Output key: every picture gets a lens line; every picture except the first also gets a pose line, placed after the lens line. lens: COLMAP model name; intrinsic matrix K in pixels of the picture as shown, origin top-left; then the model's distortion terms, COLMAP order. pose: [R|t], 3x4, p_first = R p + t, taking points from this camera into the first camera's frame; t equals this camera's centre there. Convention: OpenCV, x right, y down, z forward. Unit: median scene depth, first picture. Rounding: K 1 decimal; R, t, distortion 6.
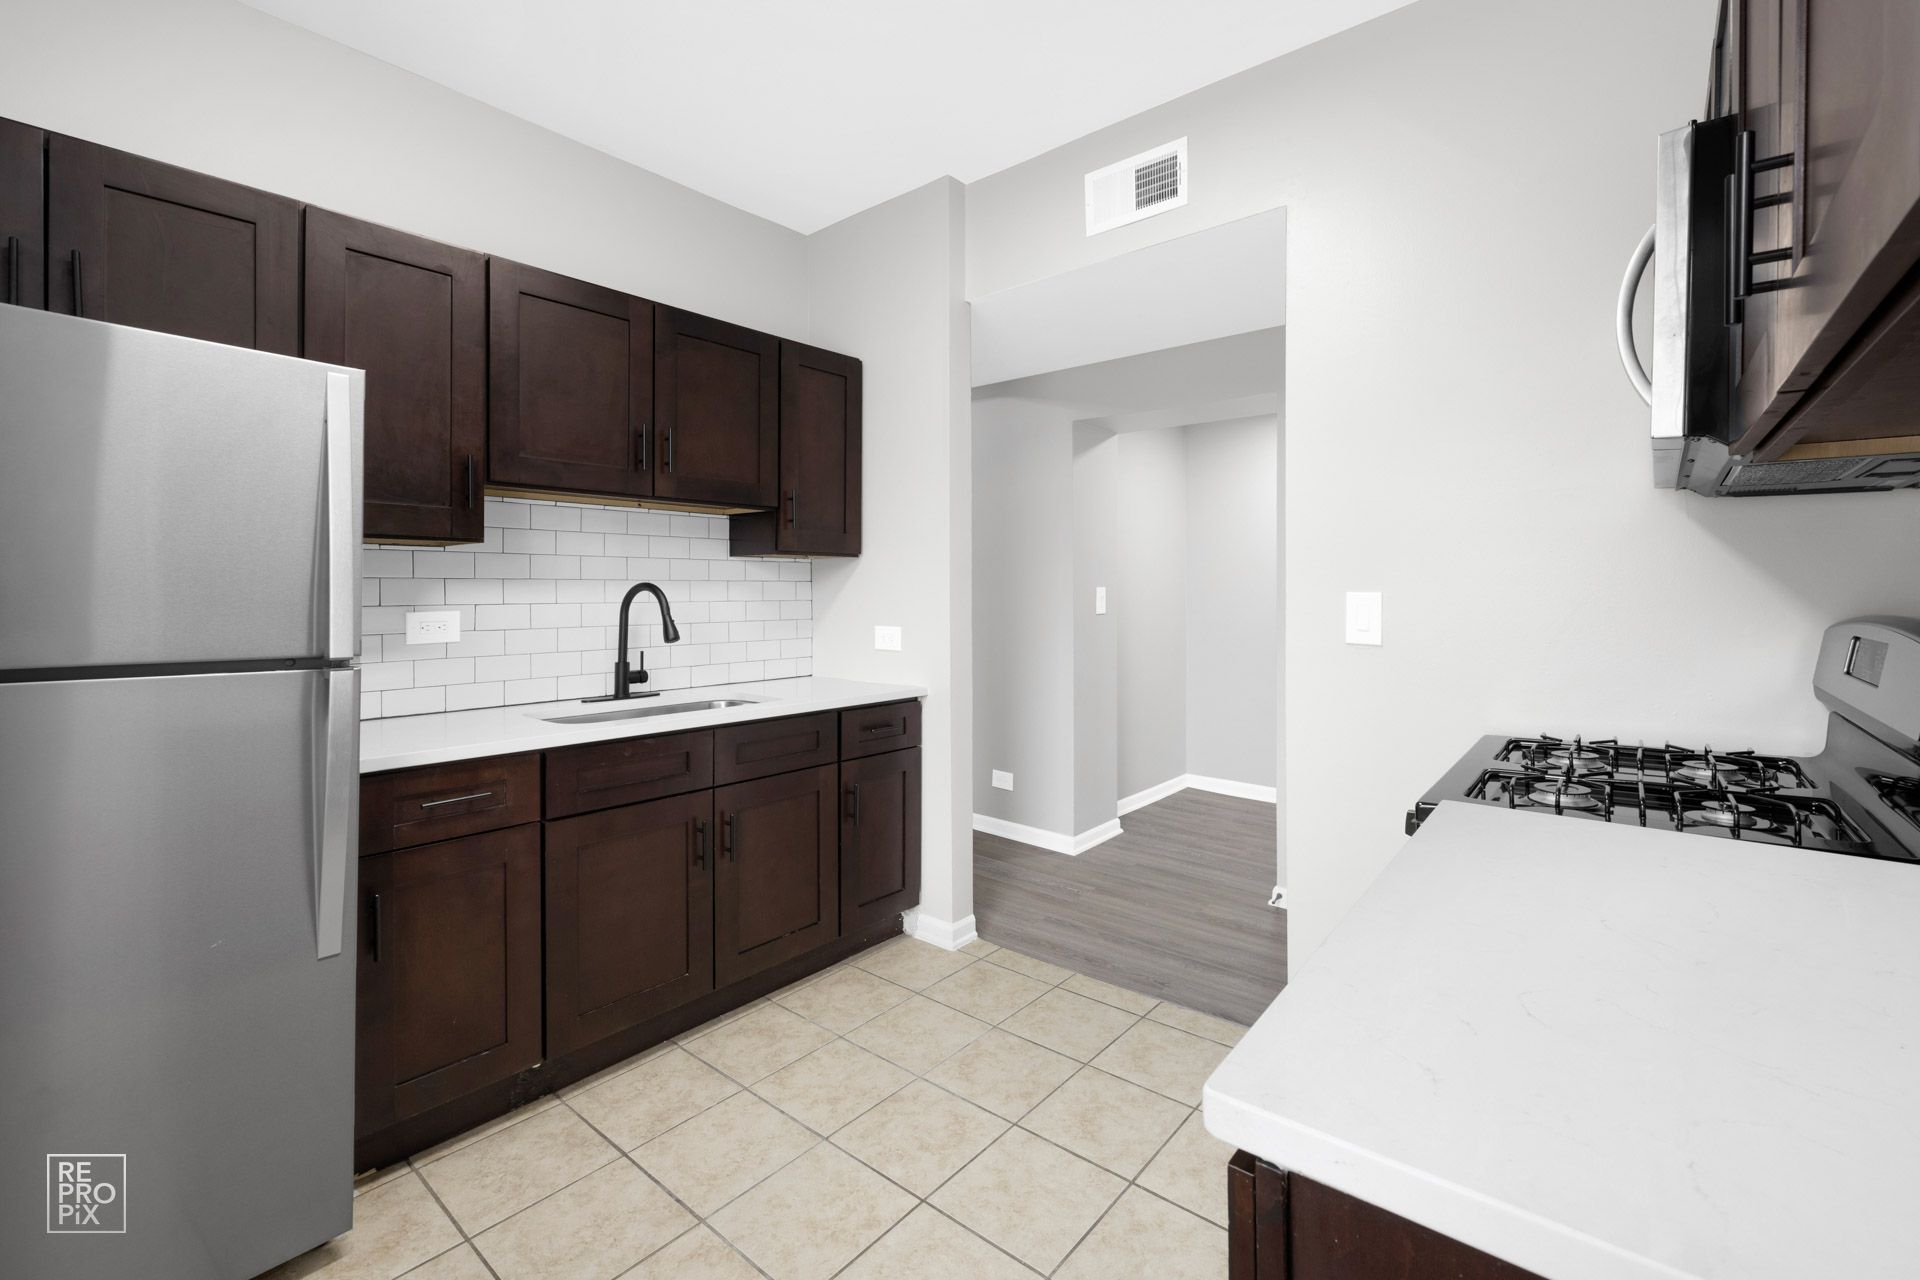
lens RADIAL K [[867.4, 0, 971.4], [0, 867.4, 599.8], [0, 0, 1]] dist [-0.000276, -0.000045]
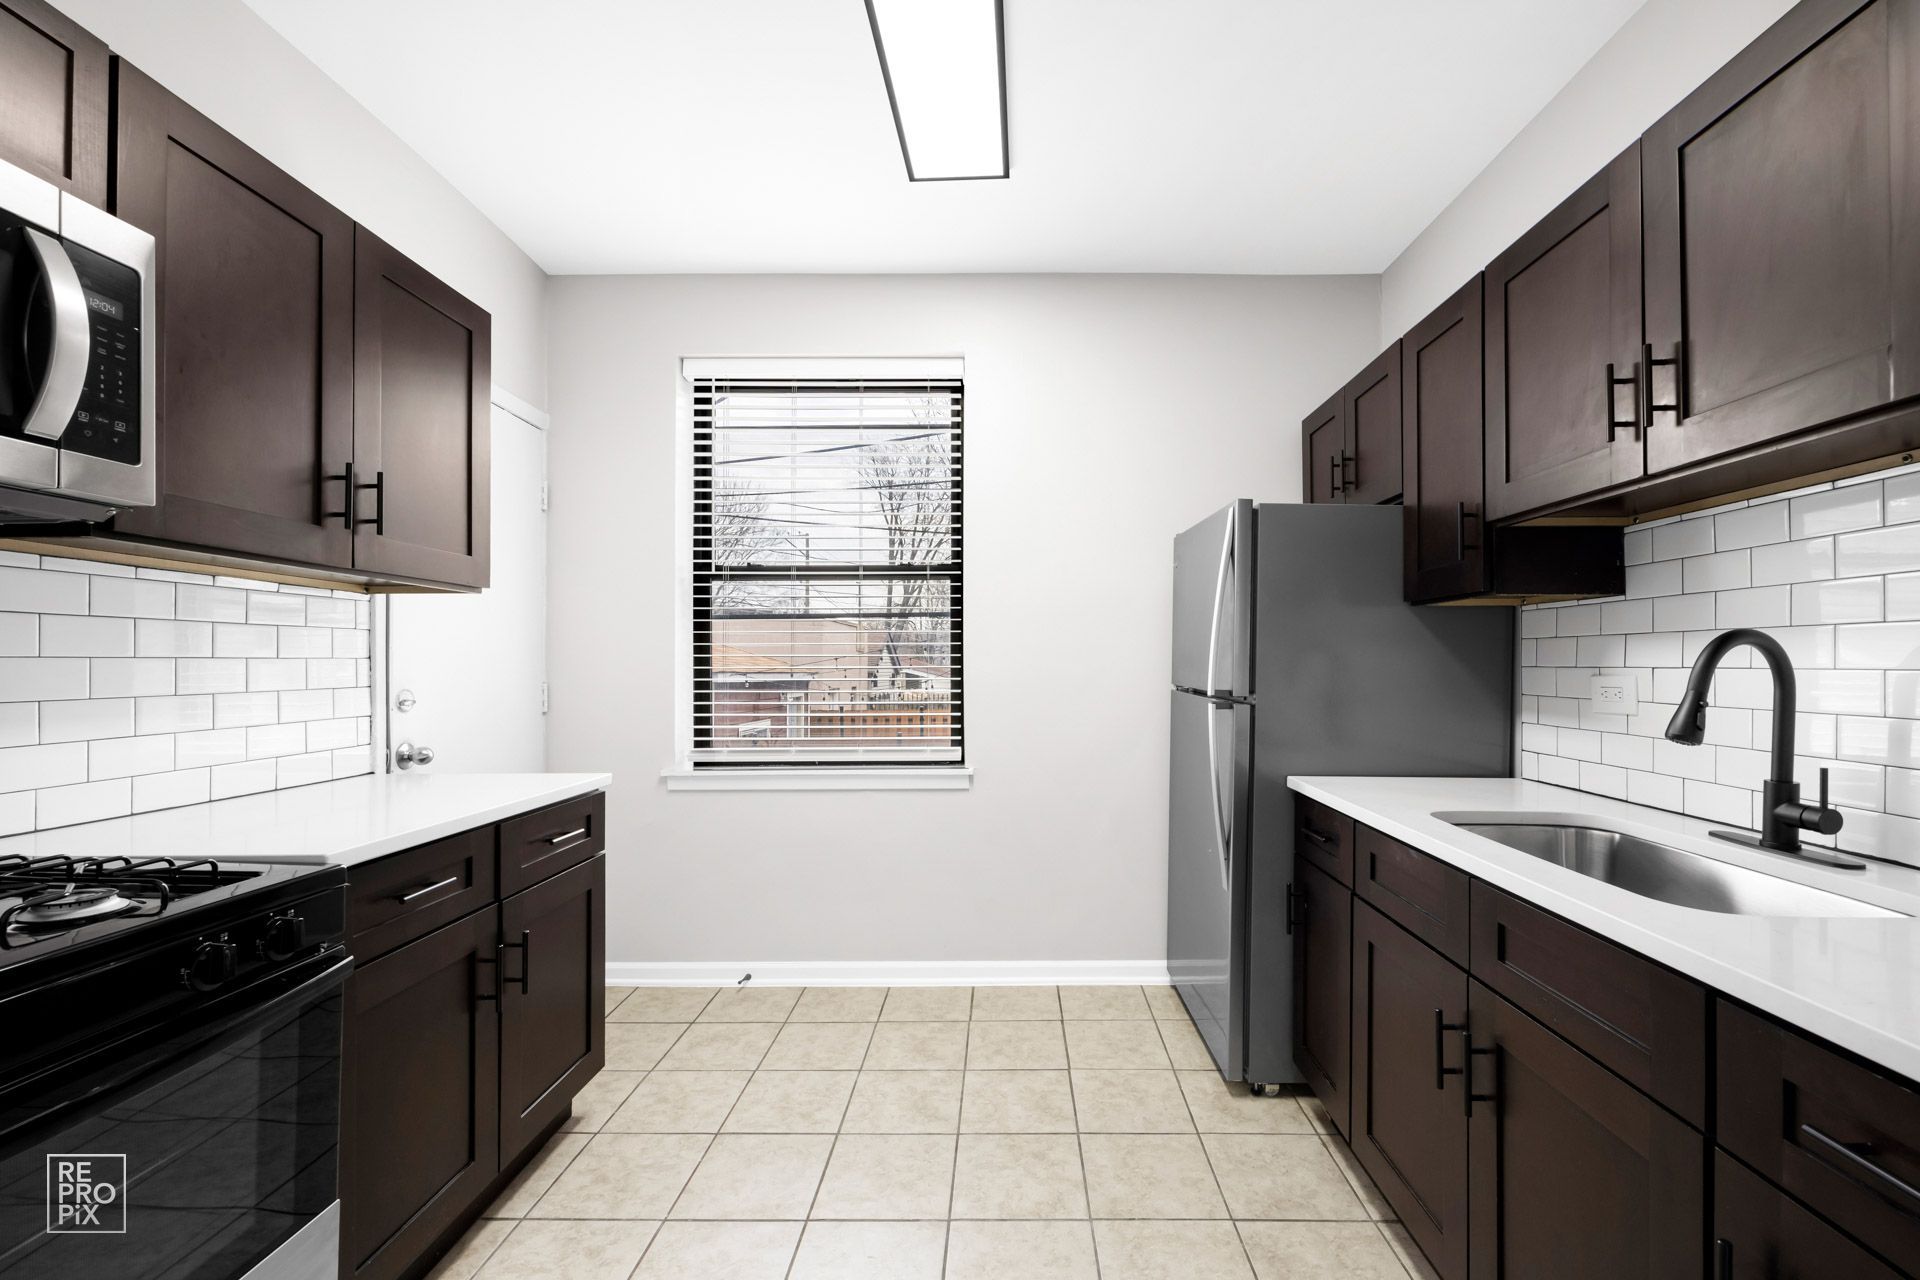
lens RADIAL K [[878.9, 0, 1114.7], [0, 878.9, 664.2], [0, 0, 1]] dist [-0.000103, -0.000060]
pose [[-0.749064, -0.002388, -0.662494, 0.355083], [0.001148, 0.999987, -0.004902, 0.004503], [0.662497, -0.004433, -0.749052, 1.585822]]
